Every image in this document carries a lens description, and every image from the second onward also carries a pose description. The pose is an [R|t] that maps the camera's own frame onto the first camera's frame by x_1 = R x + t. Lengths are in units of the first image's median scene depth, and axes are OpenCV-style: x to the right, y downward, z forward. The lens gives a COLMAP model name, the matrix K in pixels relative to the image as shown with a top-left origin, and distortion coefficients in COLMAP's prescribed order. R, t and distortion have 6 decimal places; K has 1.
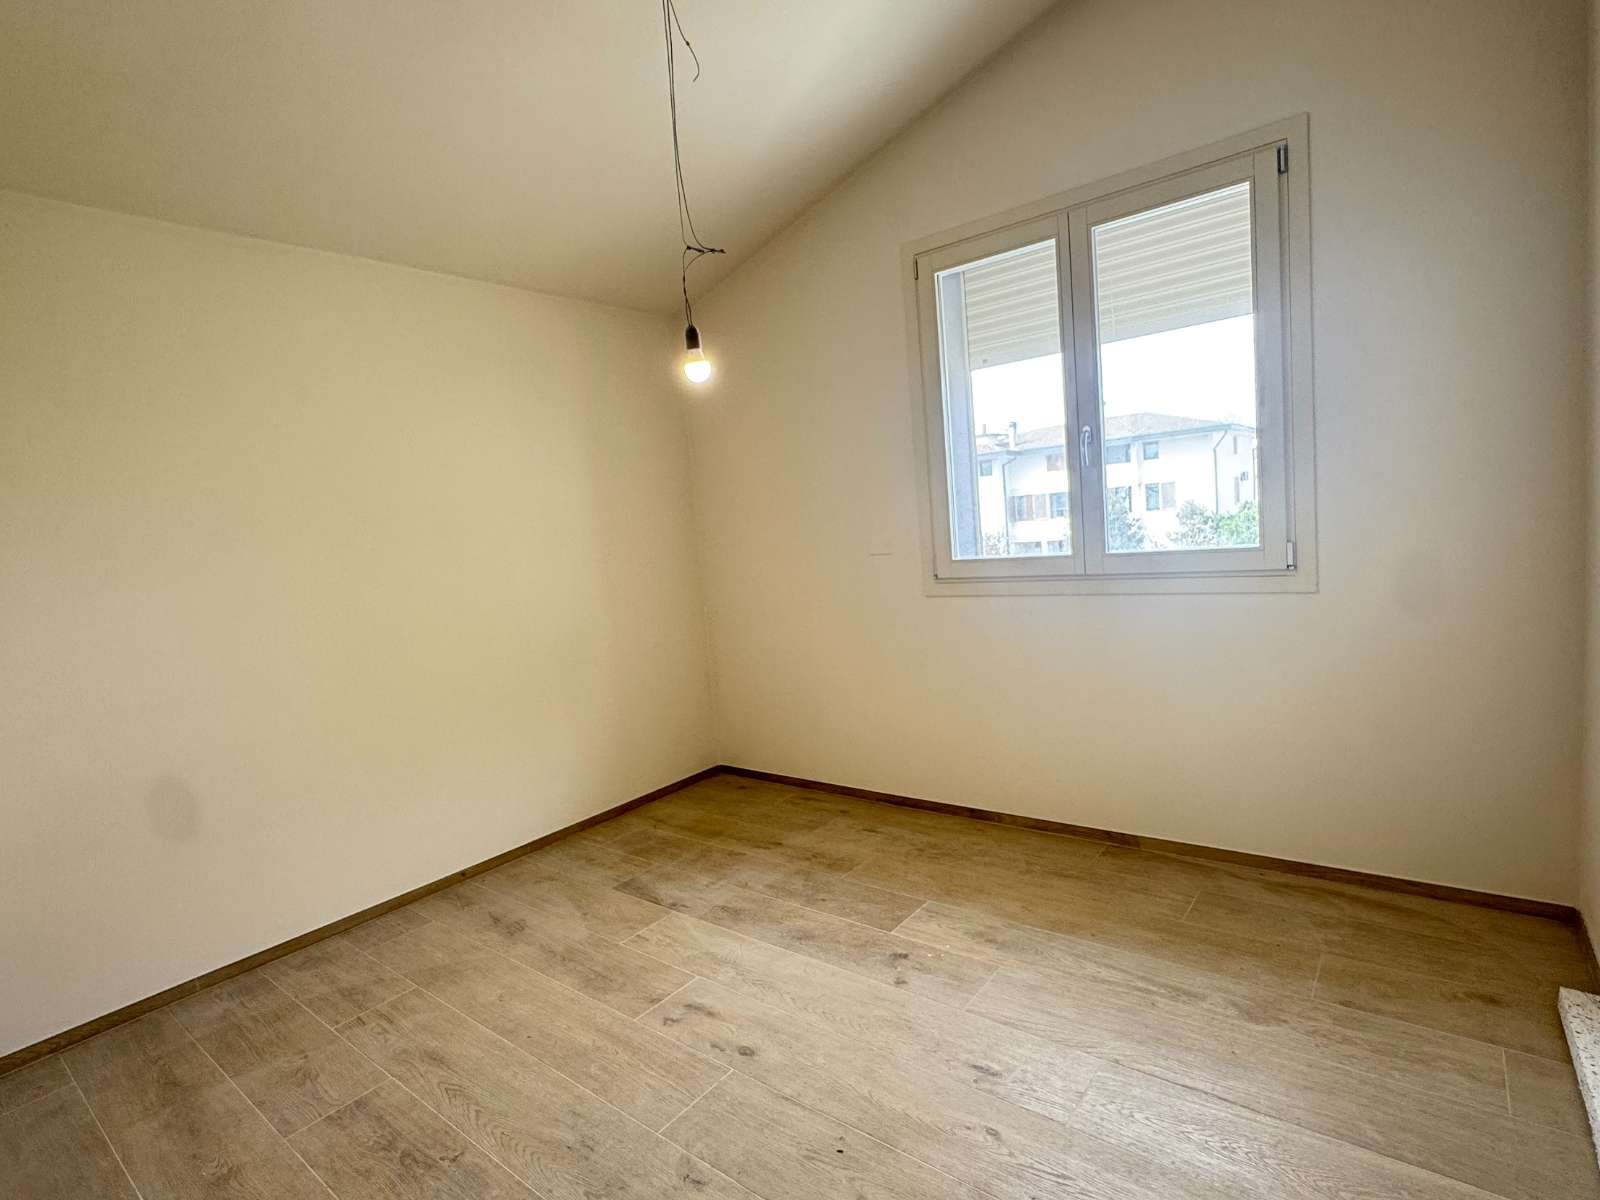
lens RADIAL K [[793.7, 0, 788.3], [0, 793.7, 586.0], [0, 0, 1]] dist [-0.002876, -0.001090]
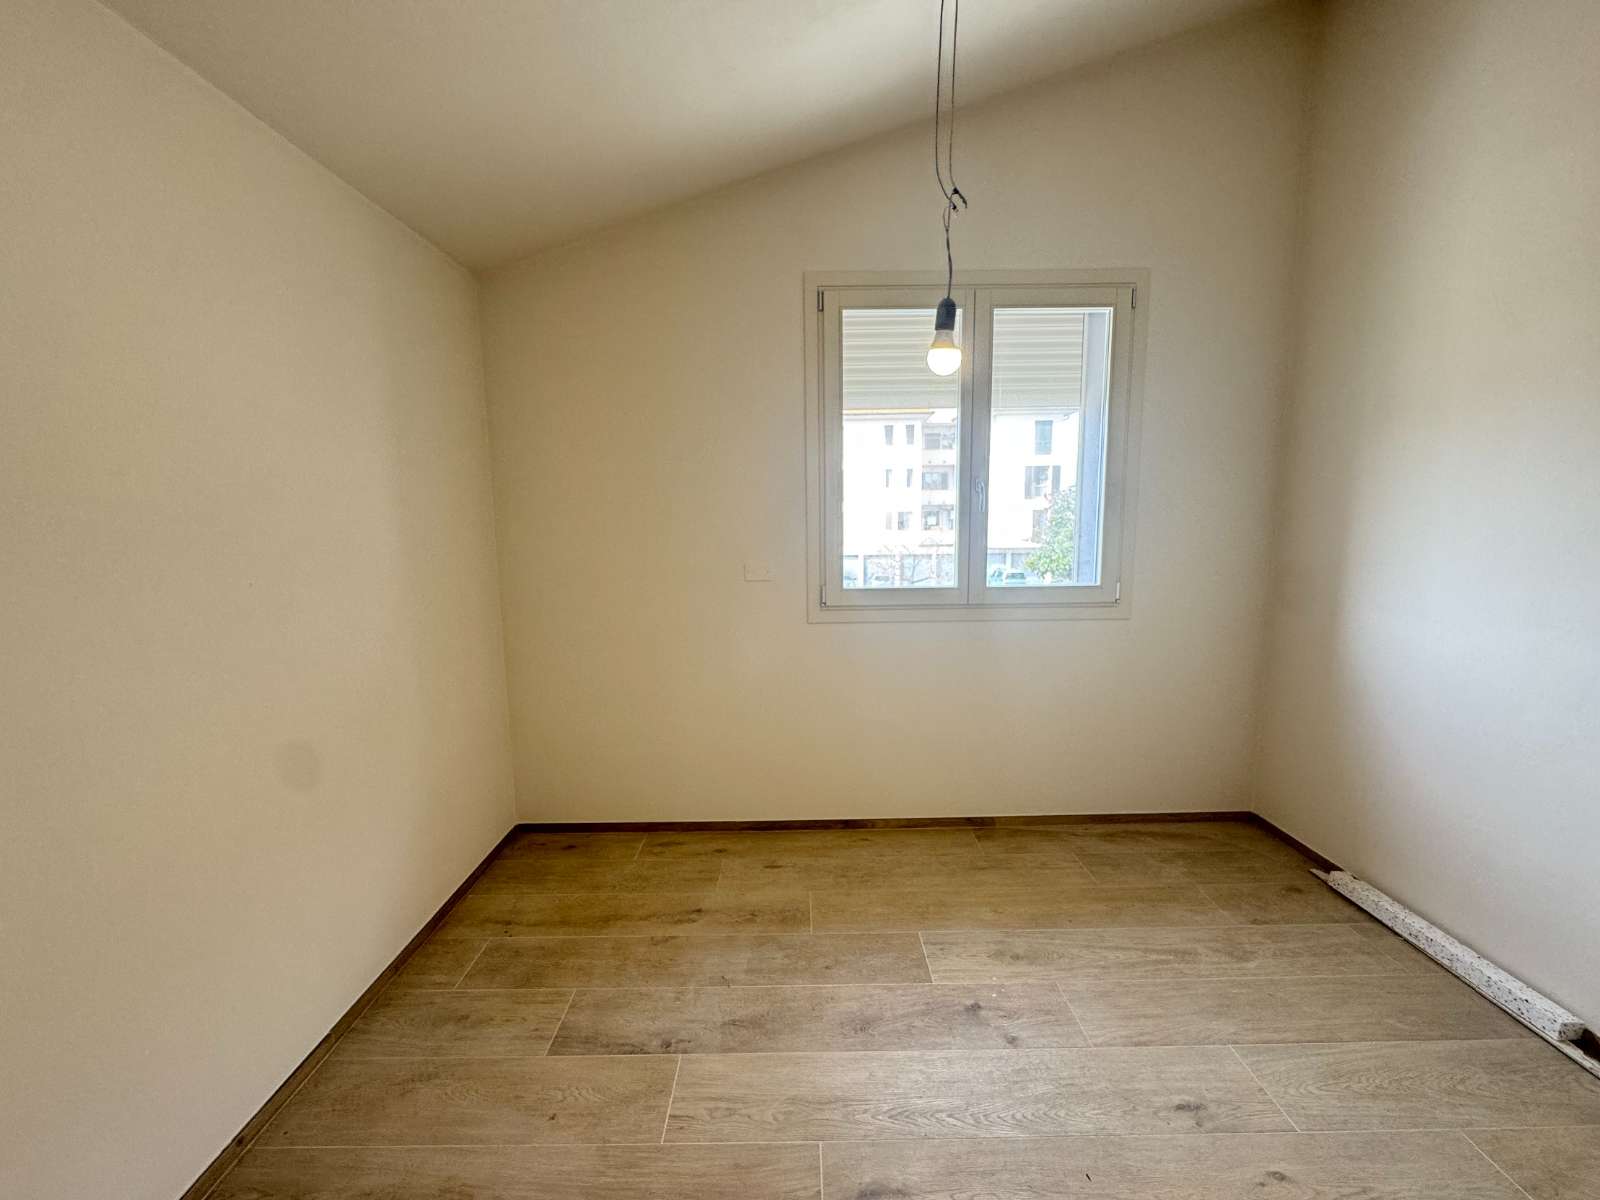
lens RADIAL K [[635.7, 0, 794.1], [0, 635.7, 592.4], [0, 0, 1]] dist [-0.001754, -0.001511]
pose [[0.779071, -0.001438, 0.626934, -0.437770], [-0.001187, 0.999992, 0.003769, -0.037325], [-0.626935, -0.003680, 0.779063, 0.454202]]
